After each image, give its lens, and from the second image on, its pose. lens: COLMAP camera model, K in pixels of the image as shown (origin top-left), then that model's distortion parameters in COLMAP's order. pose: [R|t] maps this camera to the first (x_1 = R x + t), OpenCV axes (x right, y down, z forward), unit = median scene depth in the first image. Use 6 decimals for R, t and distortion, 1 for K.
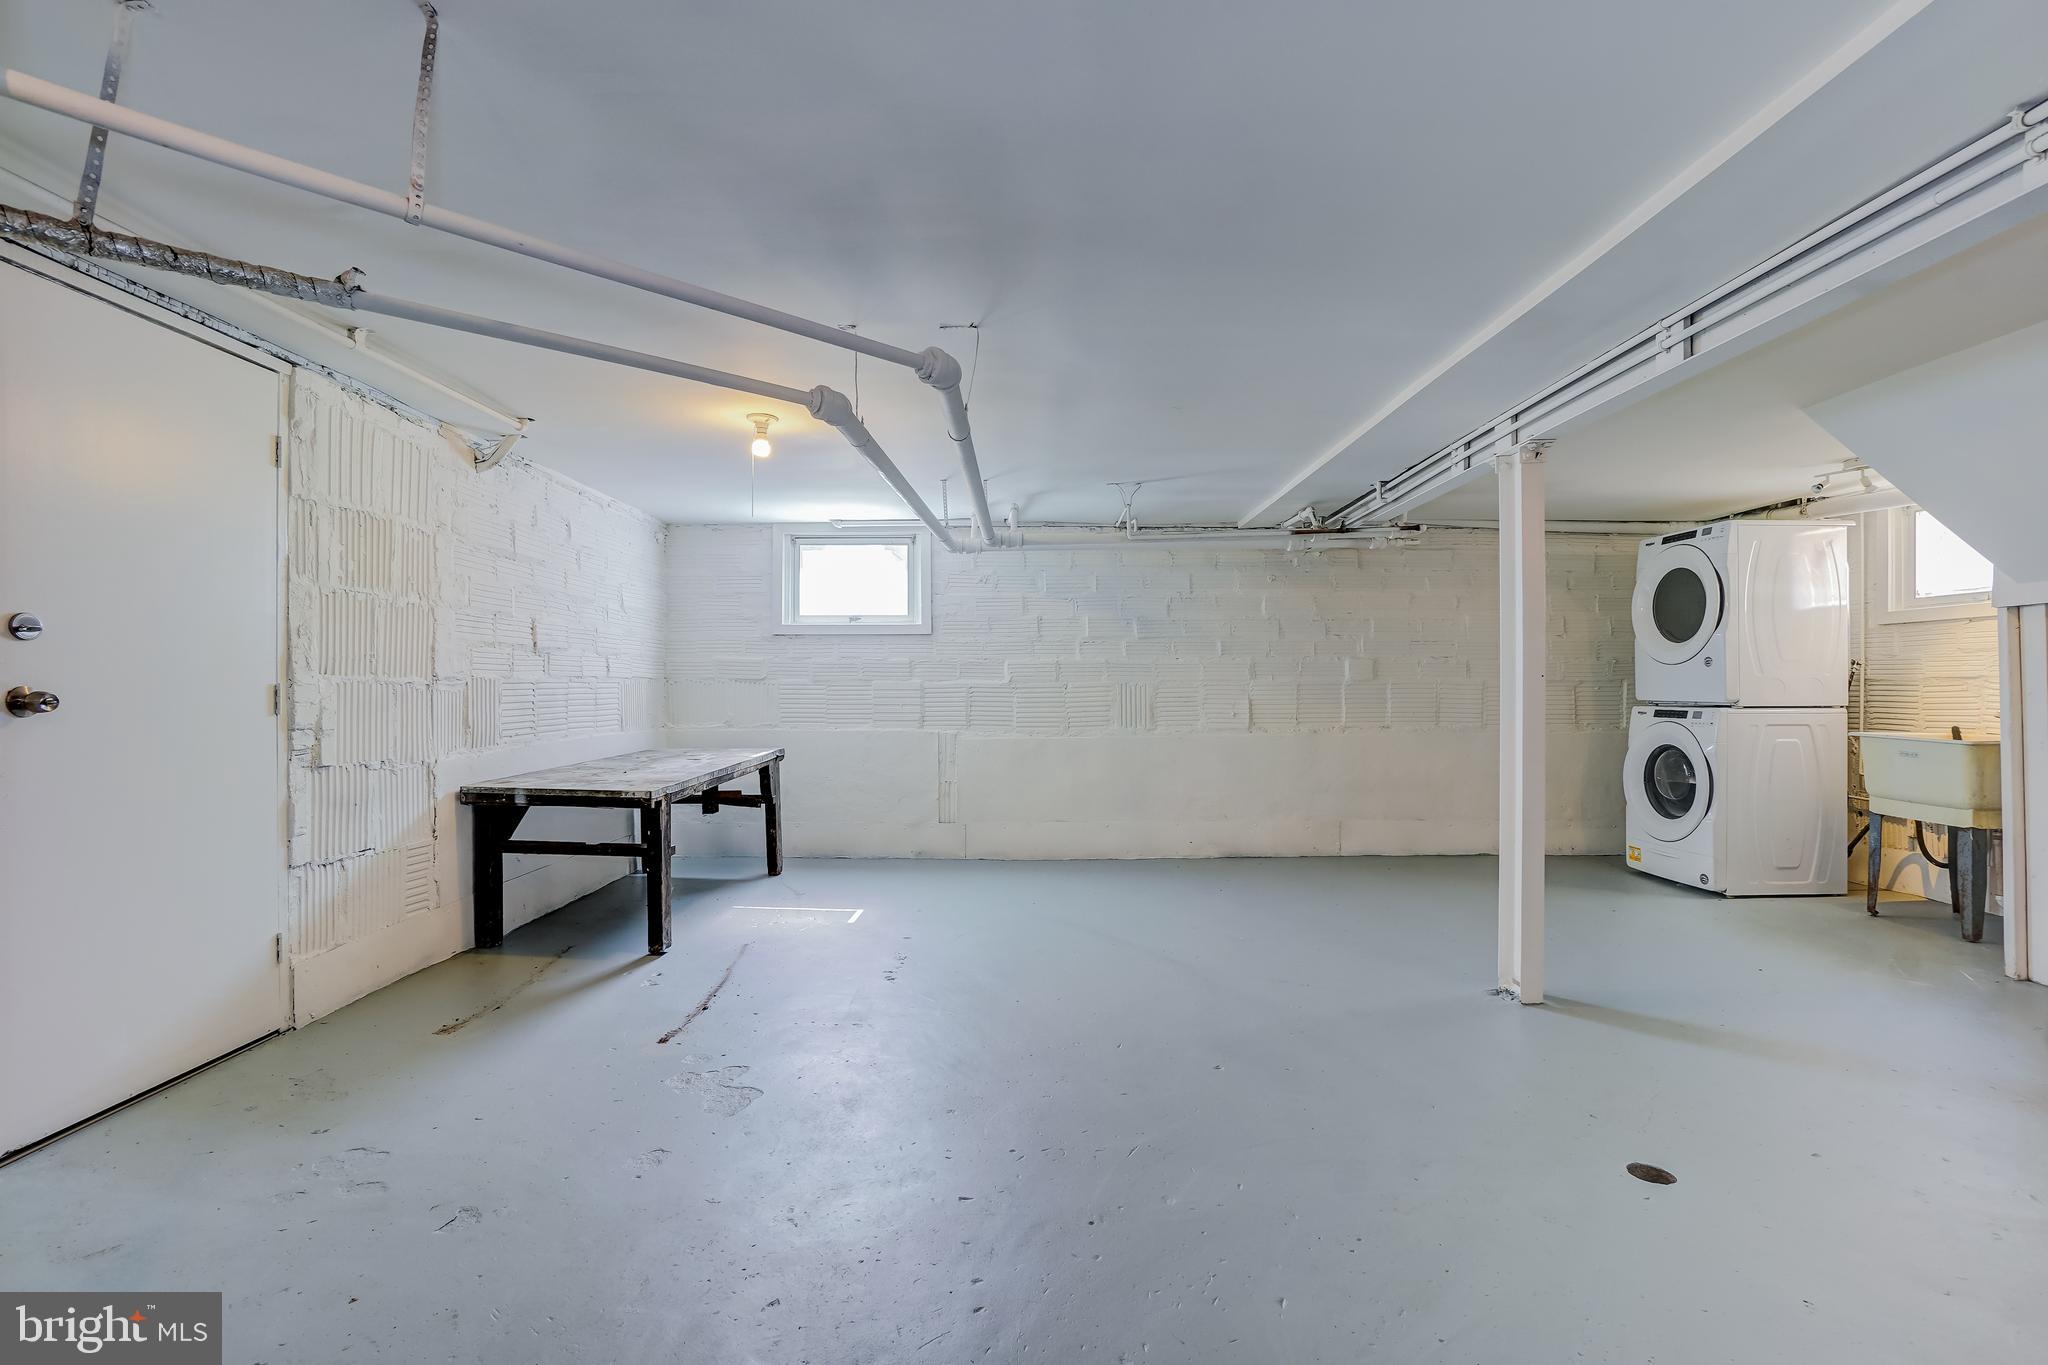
lens RADIAL K [[892.8, 0, 1024.0], [0, 892.8, 682.5], [0, 0, 1]] dist [-0.000660, 0.000251]
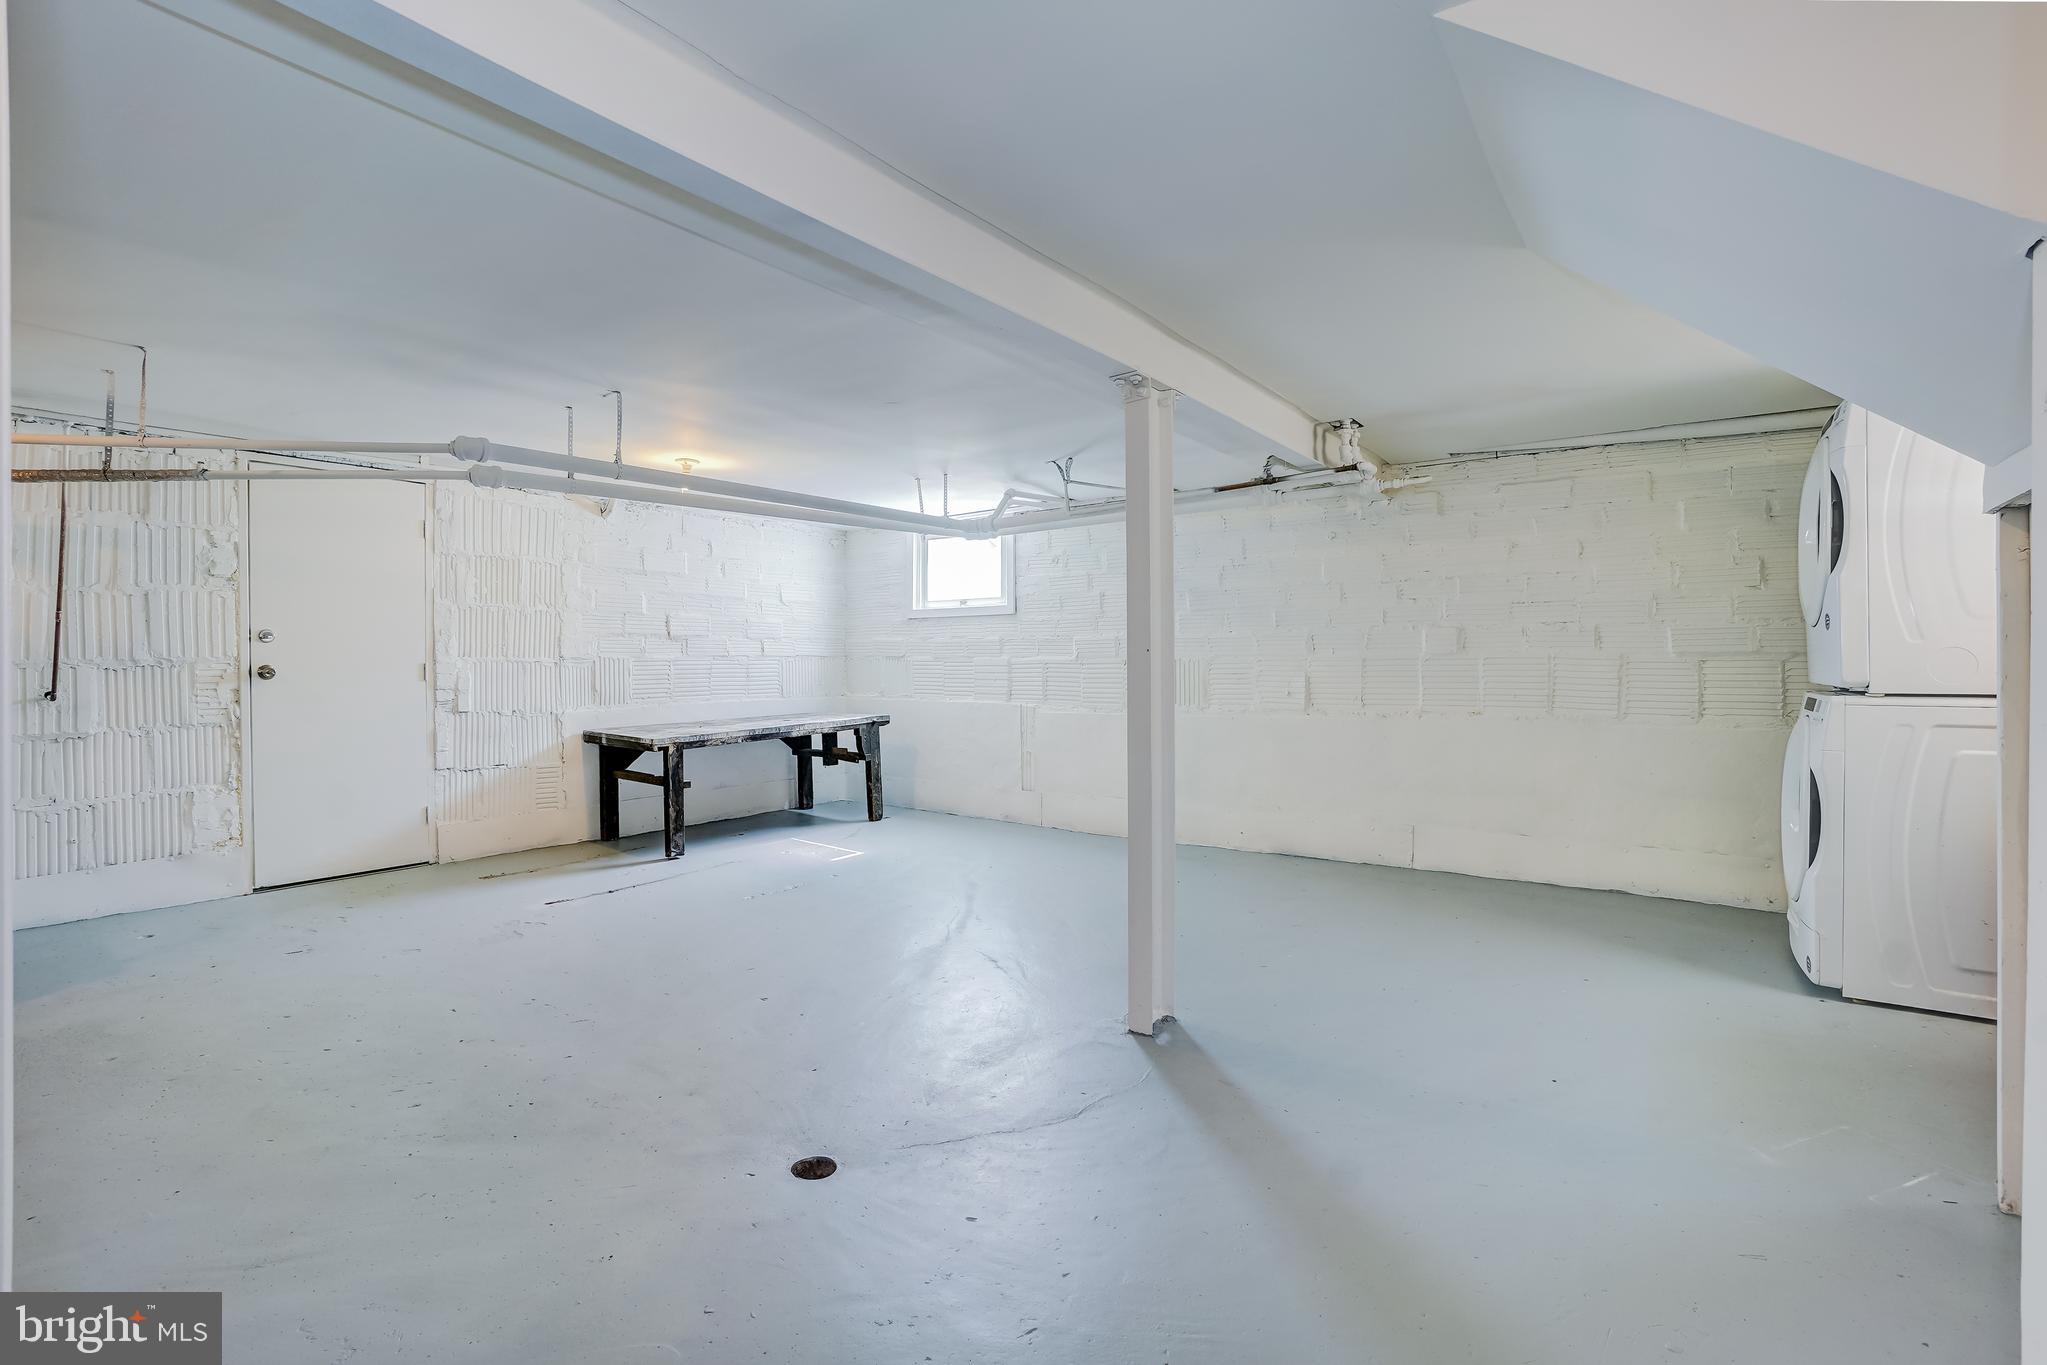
lens RADIAL K [[922.5, 0, 1014.9], [0, 922.5, 660.4], [0, 0, 1]] dist [-0.001814, 0.000650]
pose [[0.813994, -0.002970, -0.580866, 0.687044], [0.005226, 0.999984, 0.002210, -0.000598], [0.580850, -0.004834, 0.813996, 0.124914]]
